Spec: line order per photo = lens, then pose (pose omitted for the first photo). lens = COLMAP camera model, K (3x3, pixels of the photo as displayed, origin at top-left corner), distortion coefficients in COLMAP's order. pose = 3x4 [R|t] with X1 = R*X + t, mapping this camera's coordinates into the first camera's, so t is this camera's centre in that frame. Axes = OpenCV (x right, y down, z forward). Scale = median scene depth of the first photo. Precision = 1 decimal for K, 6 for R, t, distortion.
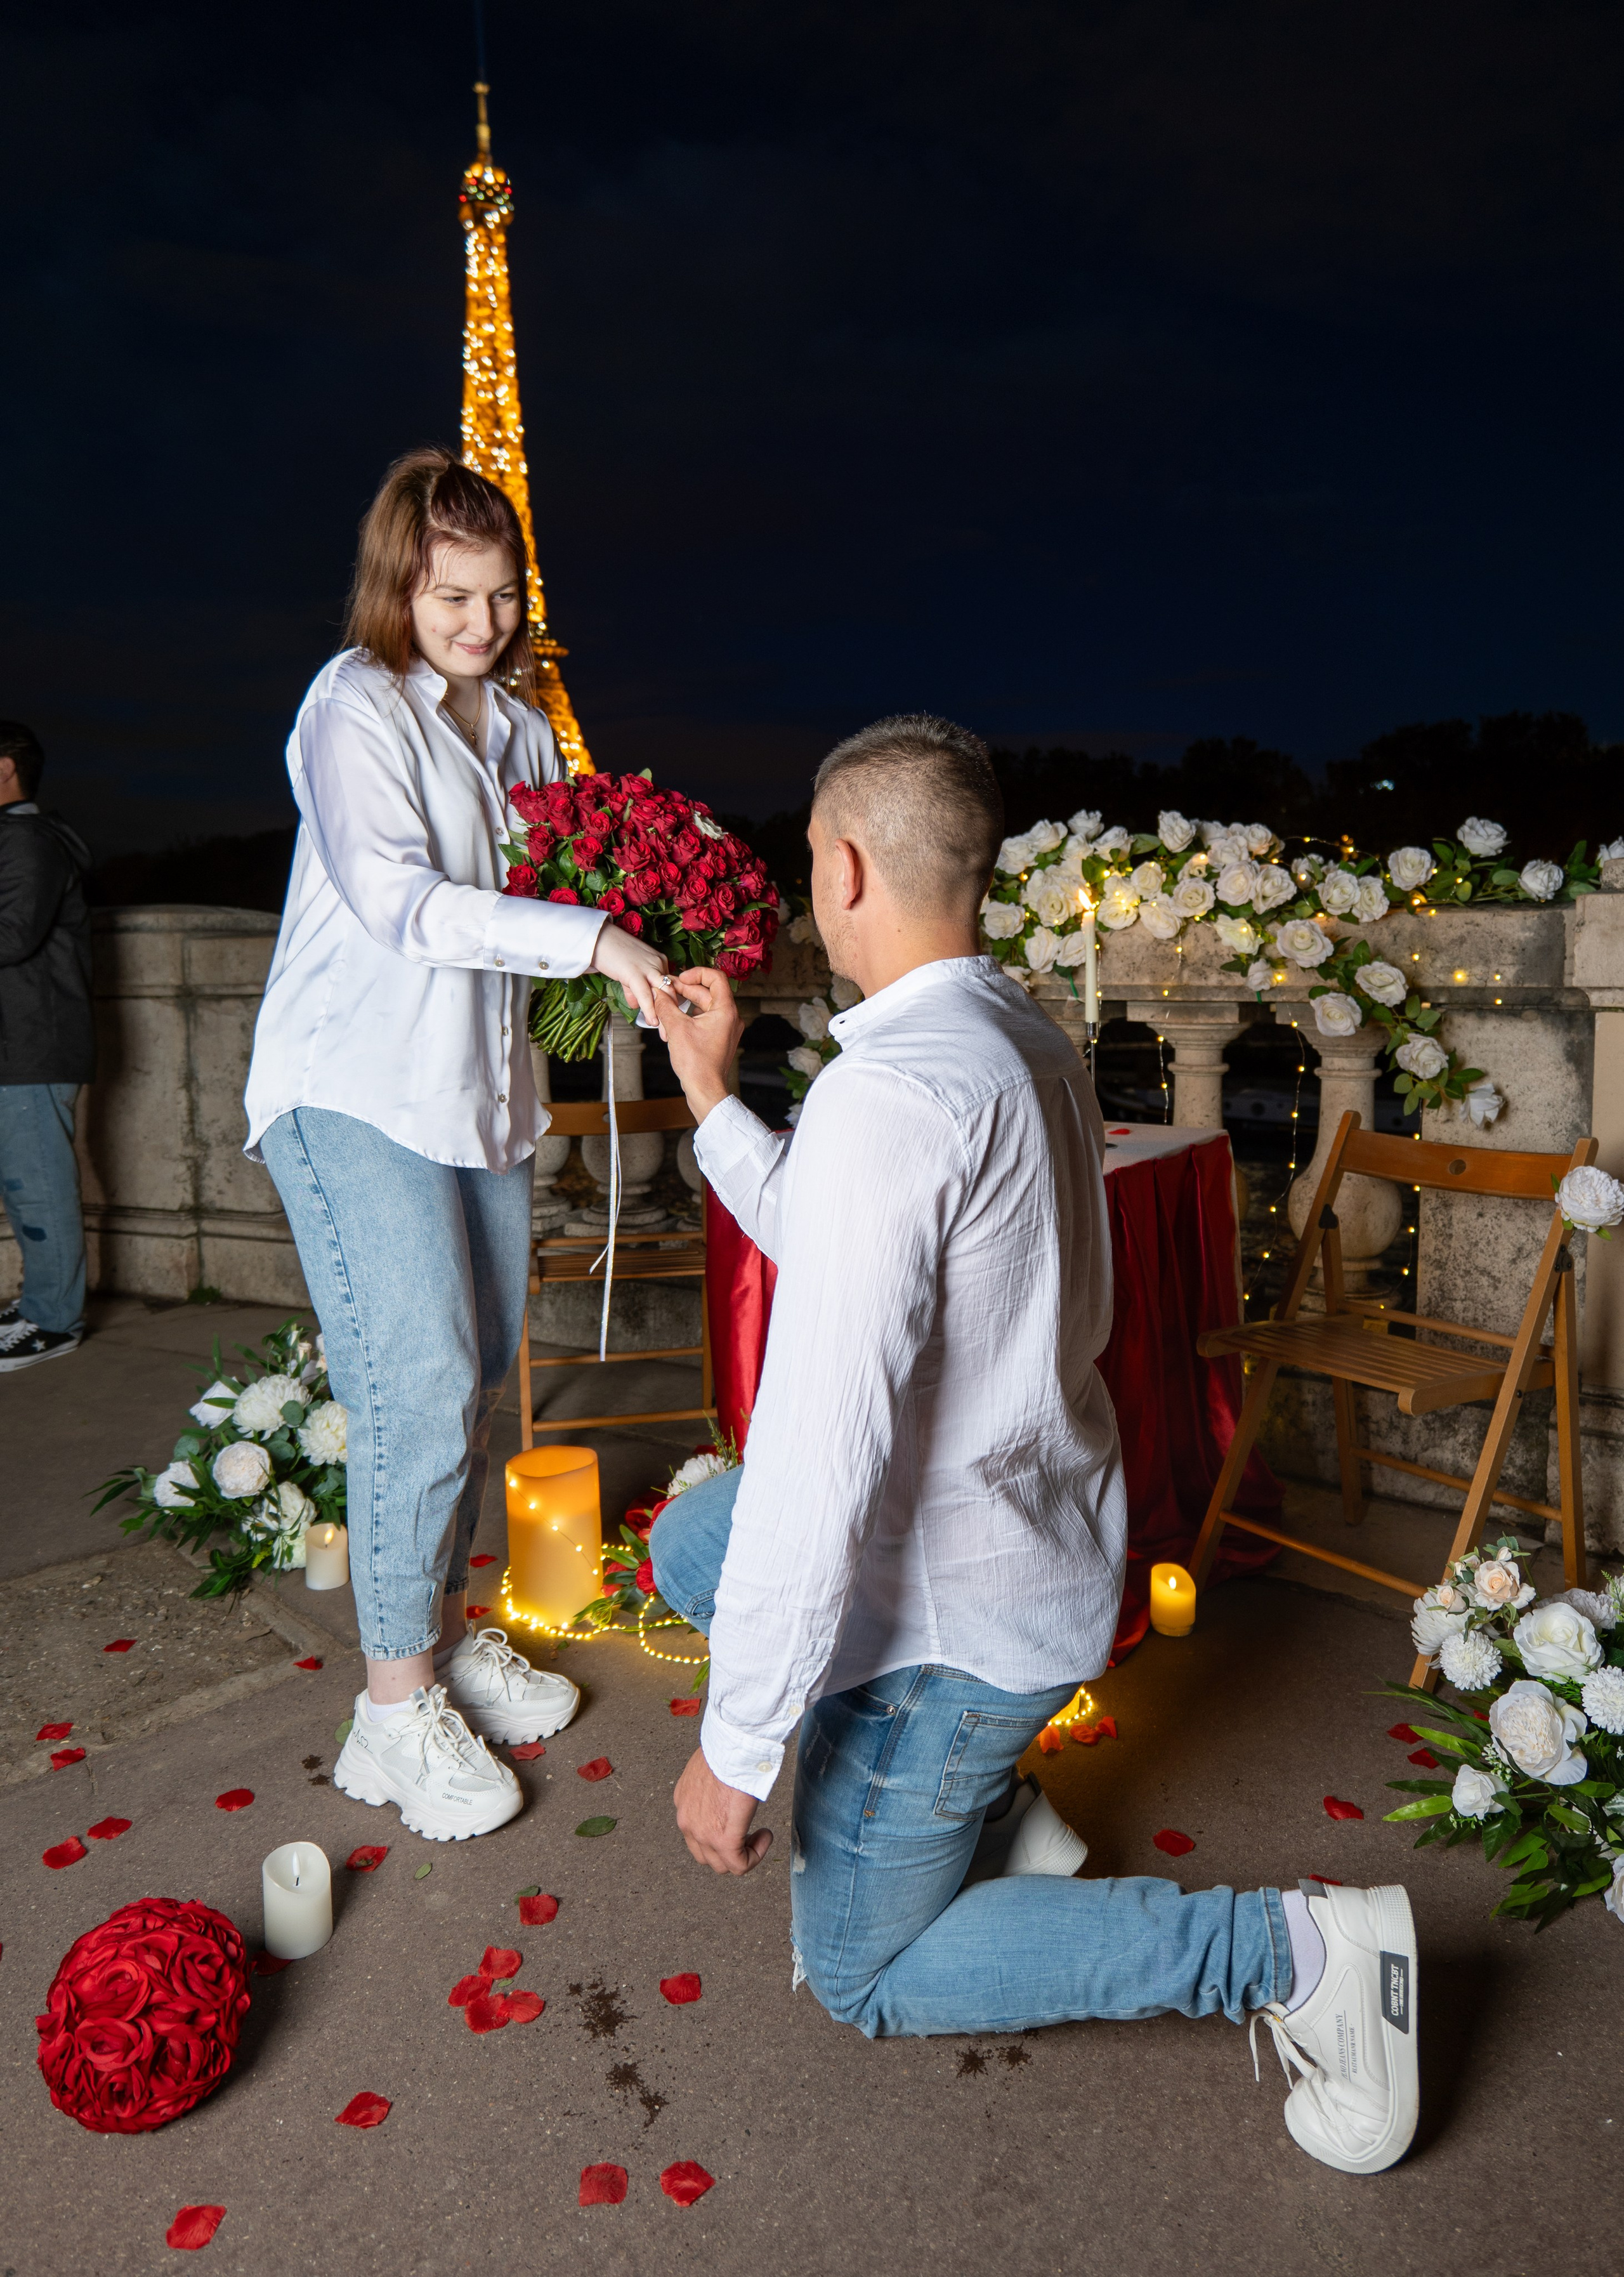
lens RADIAL K [[1443.4, 0, 806.7], [0, 1443.4, 1053.3], [0, 0, 1]] dist [-0.006159, 0.004690]
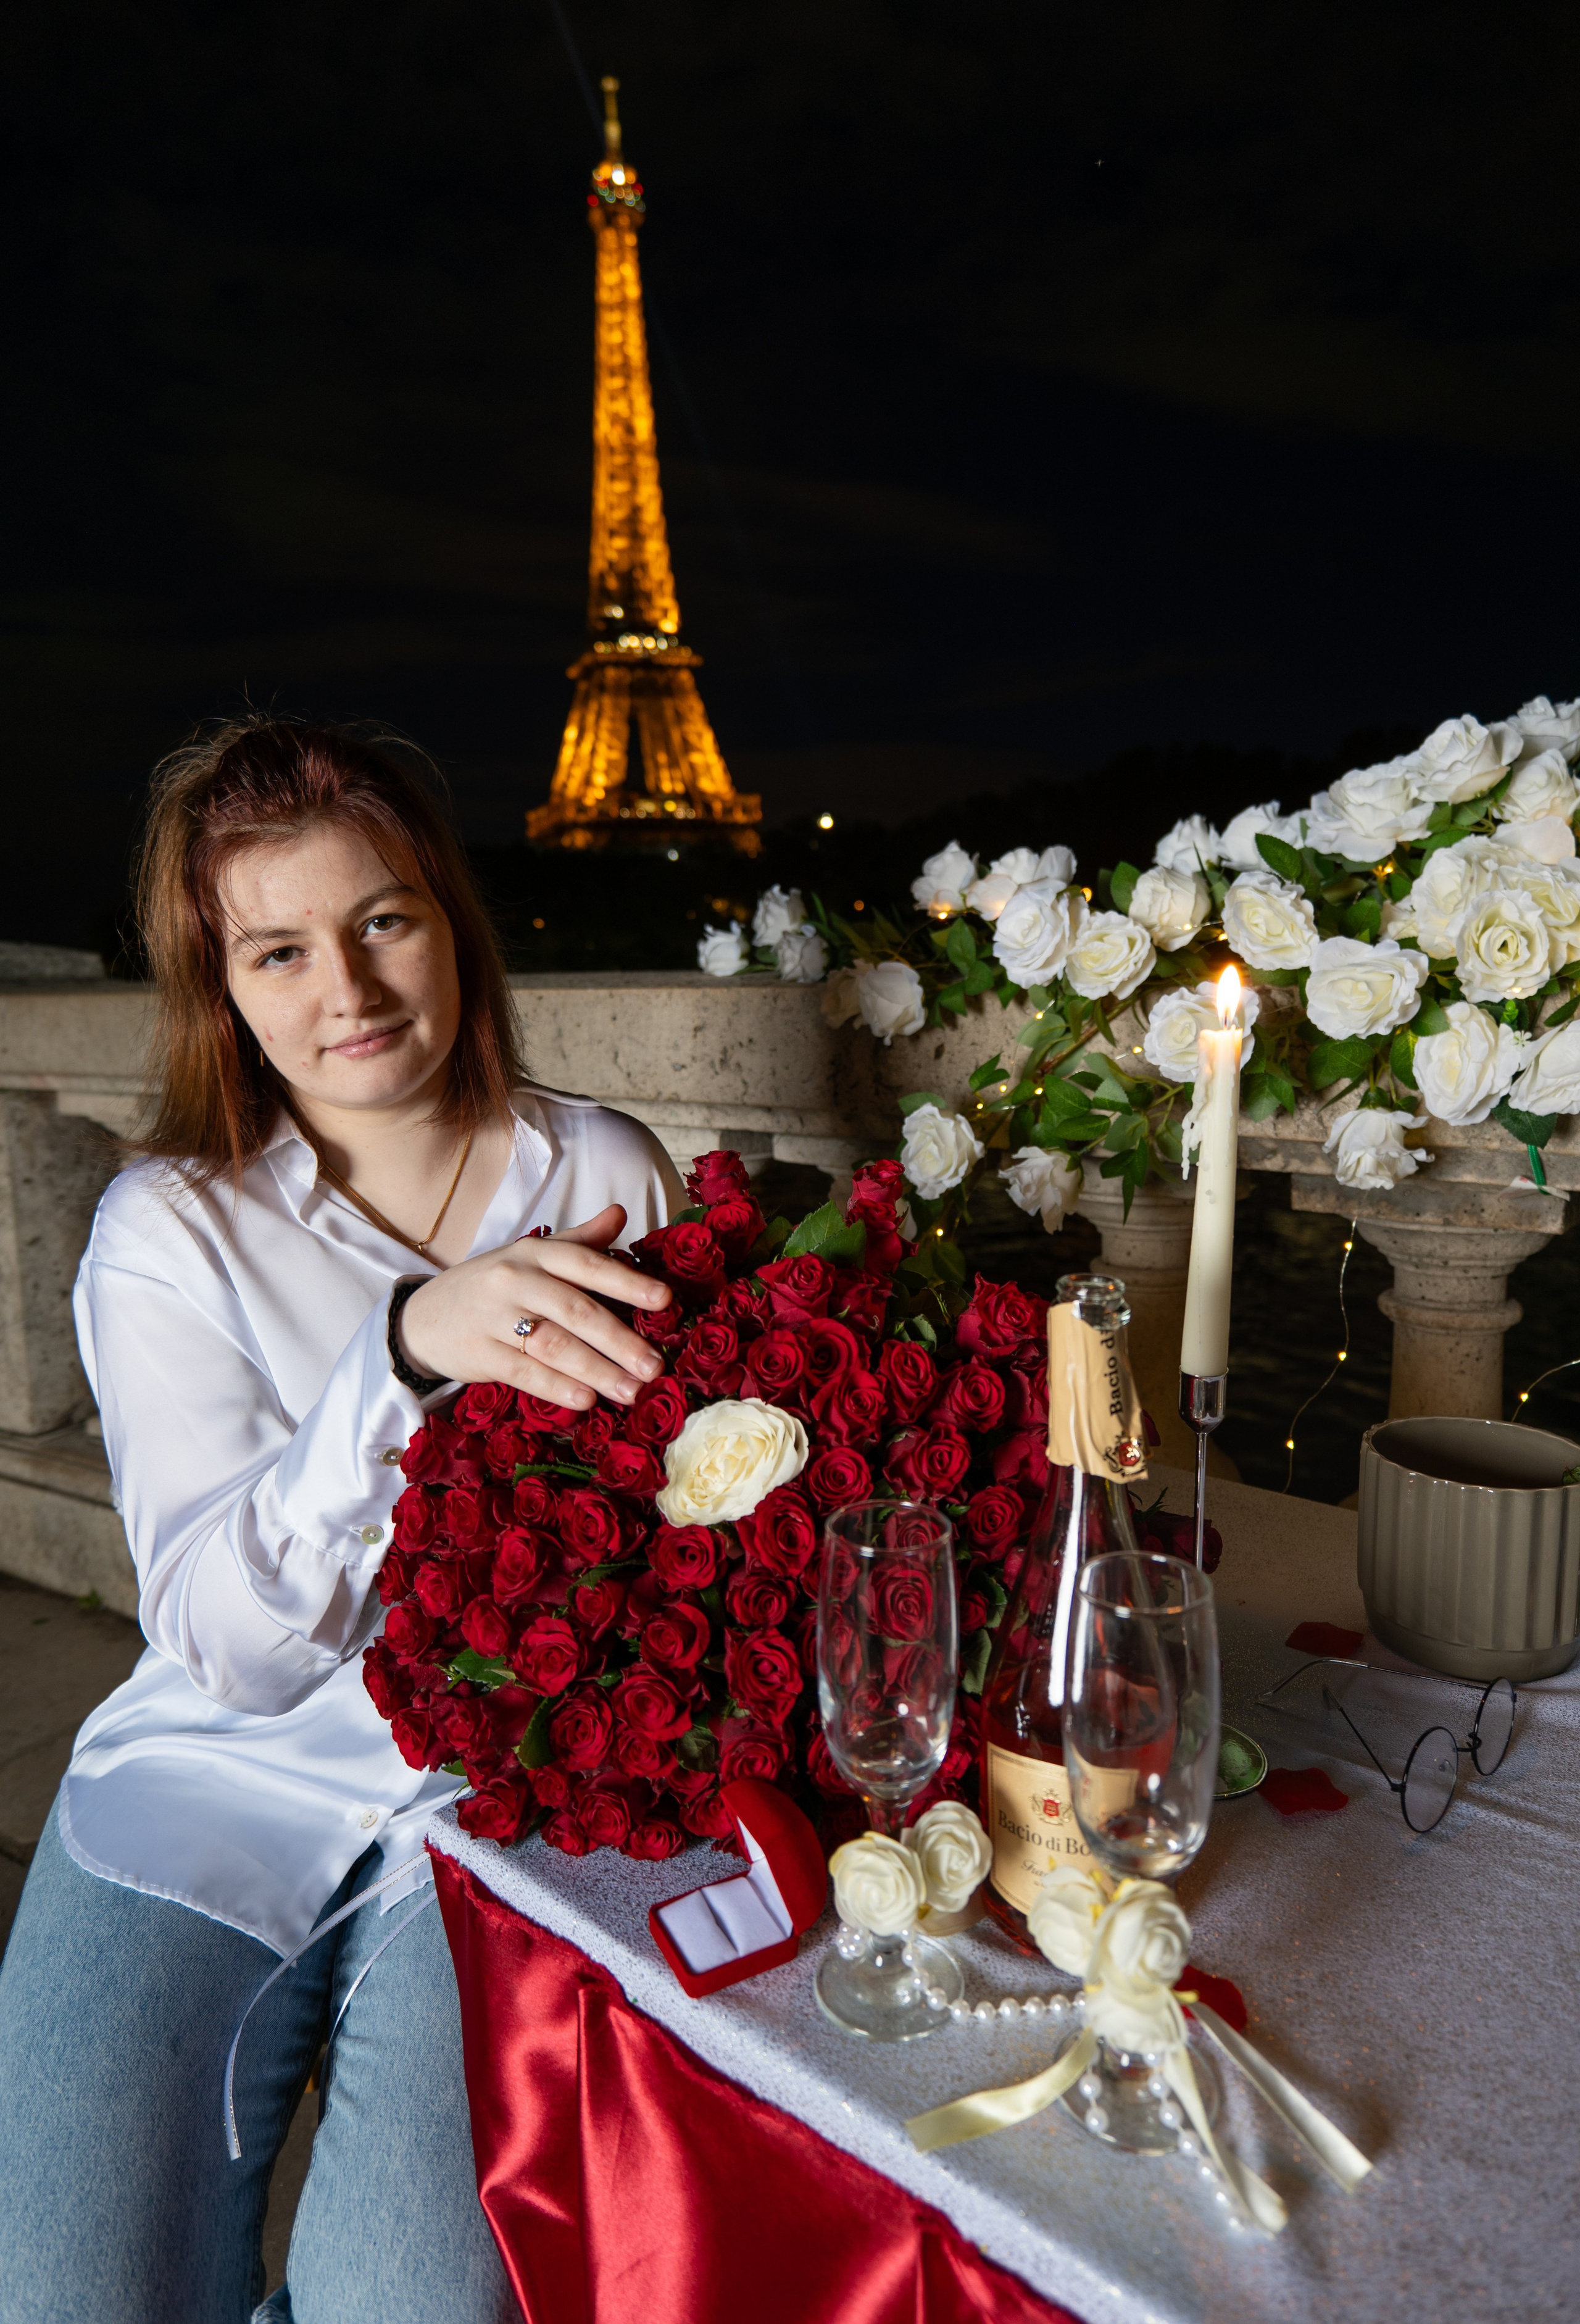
lens RADIAL K [[1402.7, 0, 781.6], [0, 1402.7, 1112.3], [0, 0, 1]] dist [-0.003124, 0.017294]
pose [[0.993478, 0.000789, -0.114021, 0.028692], [0.003741, 0.999212, 0.039516, -0.071648], [0.113962, -0.039684, 0.992692, 0.601008]]
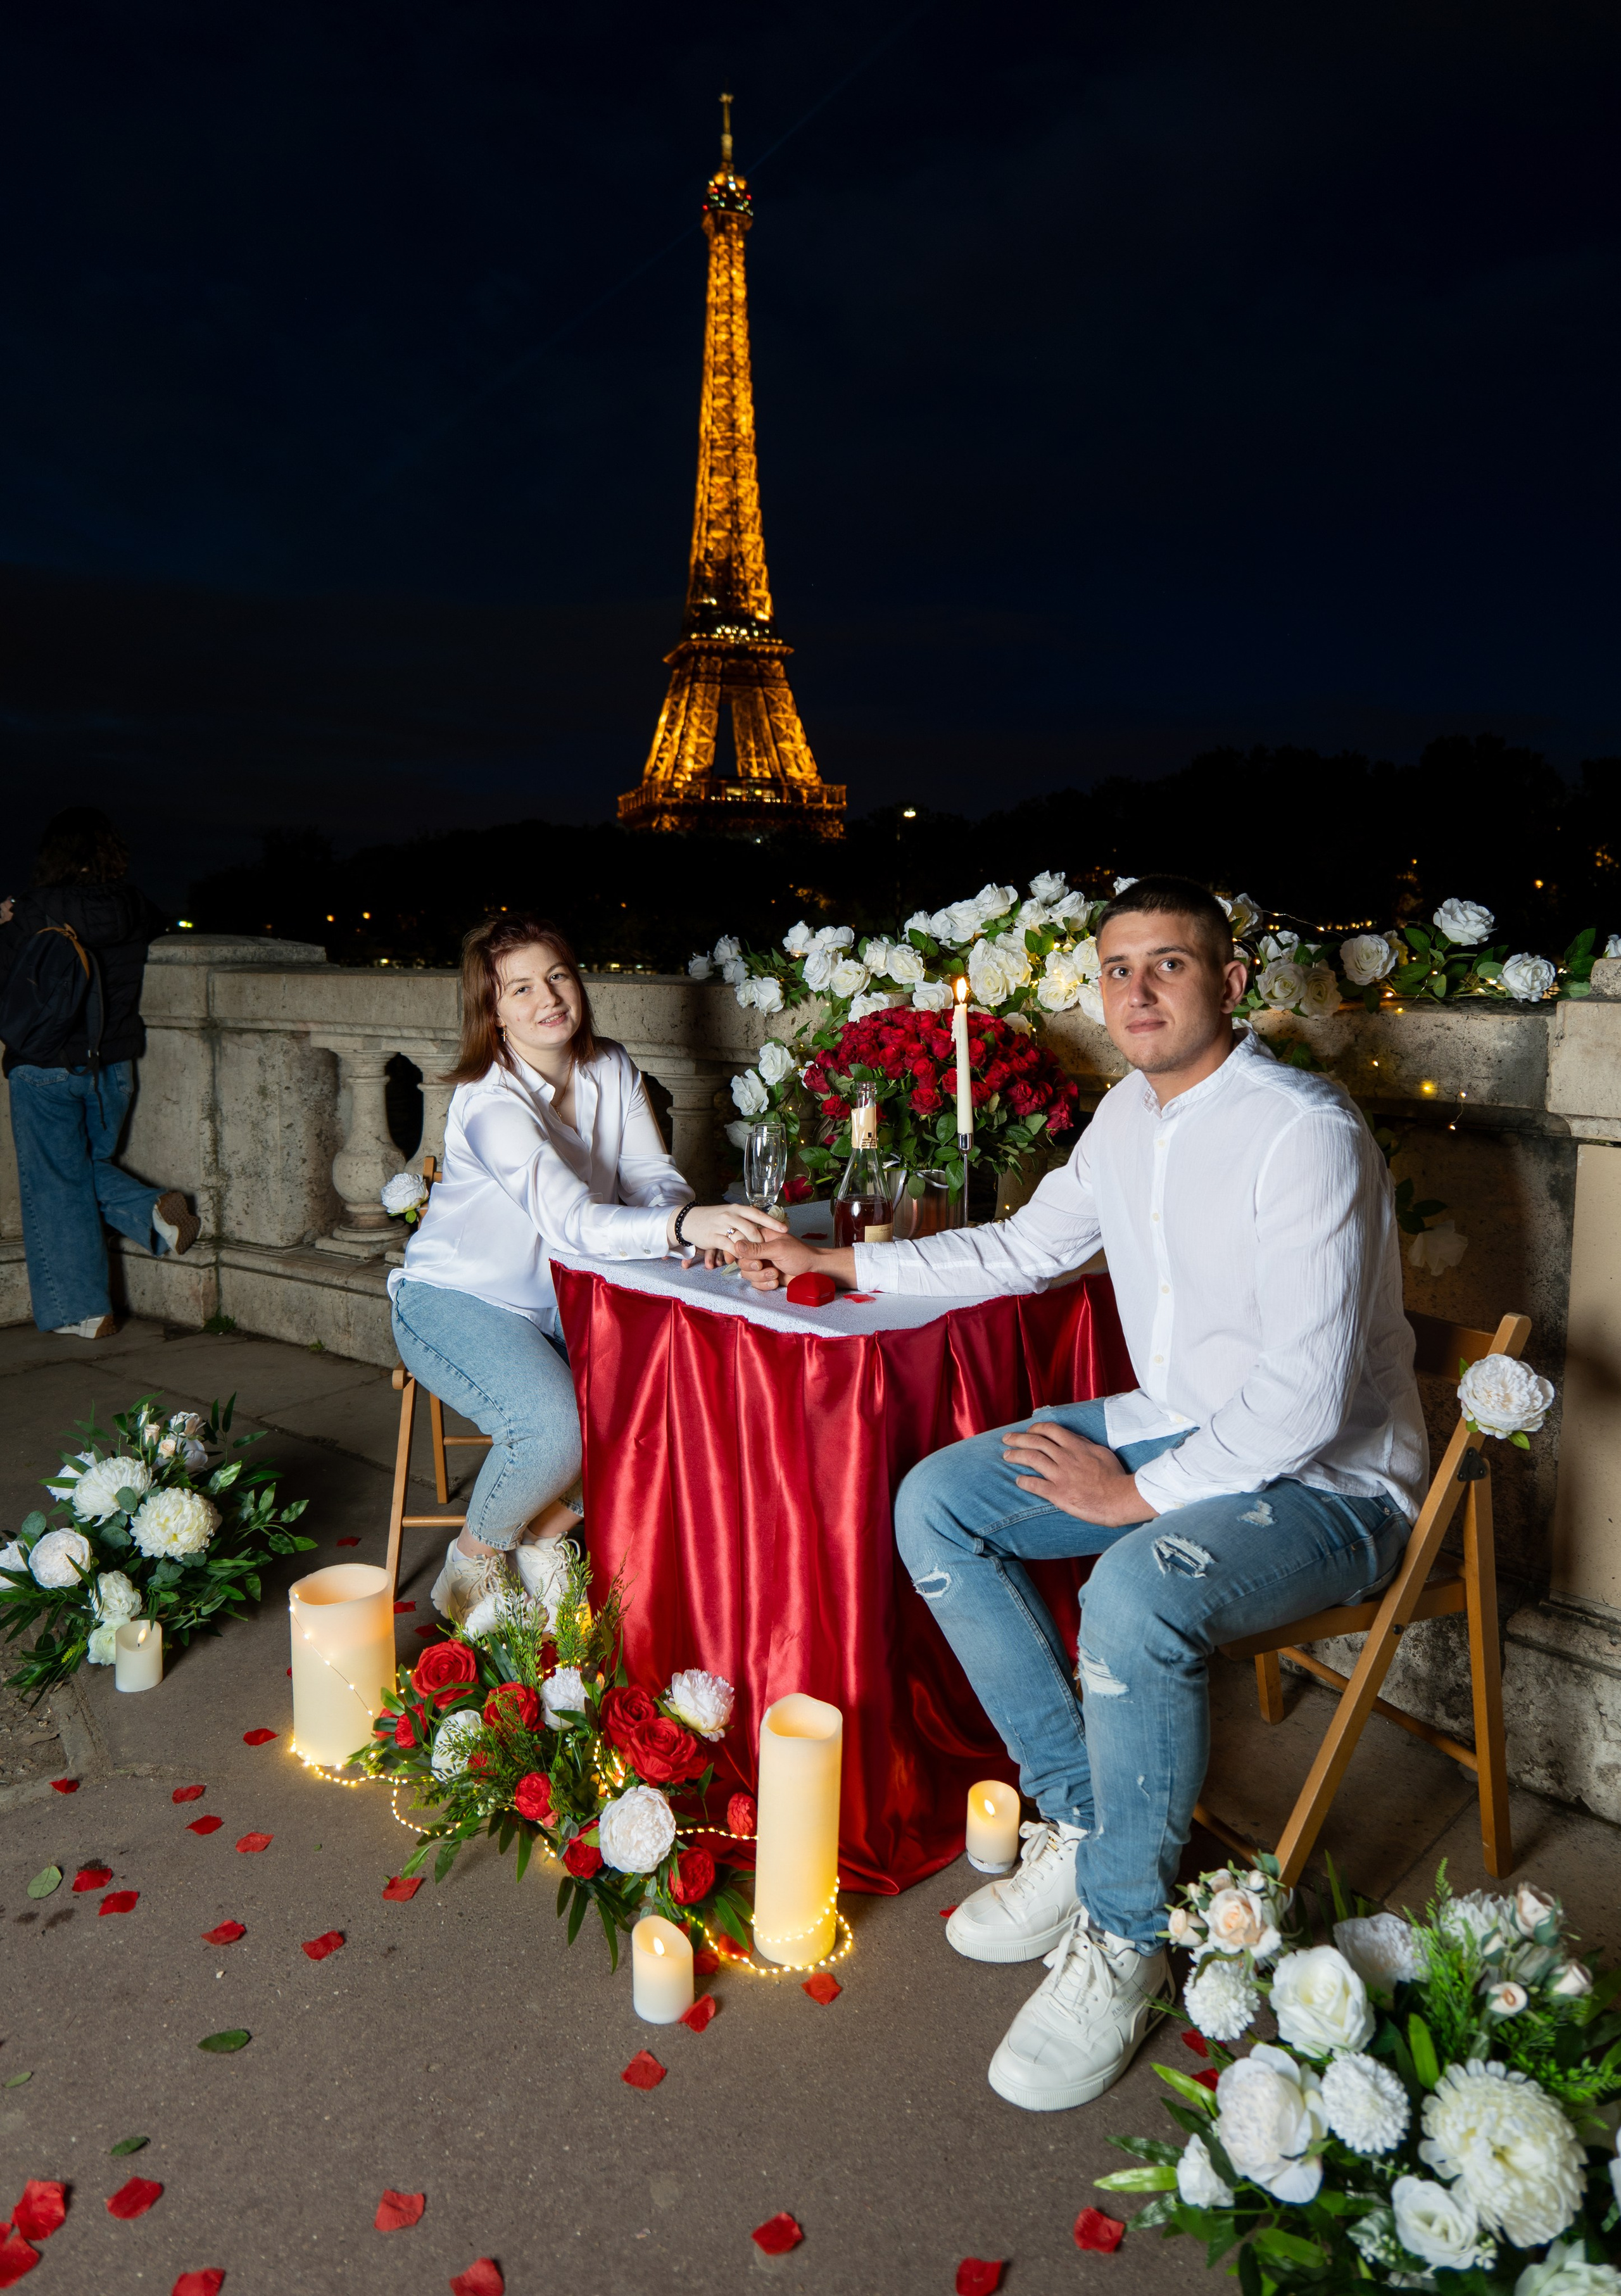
lens RADIAL K [[1438.1, 0, 802.6], [0, 1438.1, 1047.7], [0, 0, 1]] dist [-0.000048, 0.000057]
pose [[0.986968, 0.030993, -0.157902, 0.190862], [-0.030914, 0.999518, 0.002960, -0.057799], [0.157918, 0.001960, 0.987450, 0.096173]]
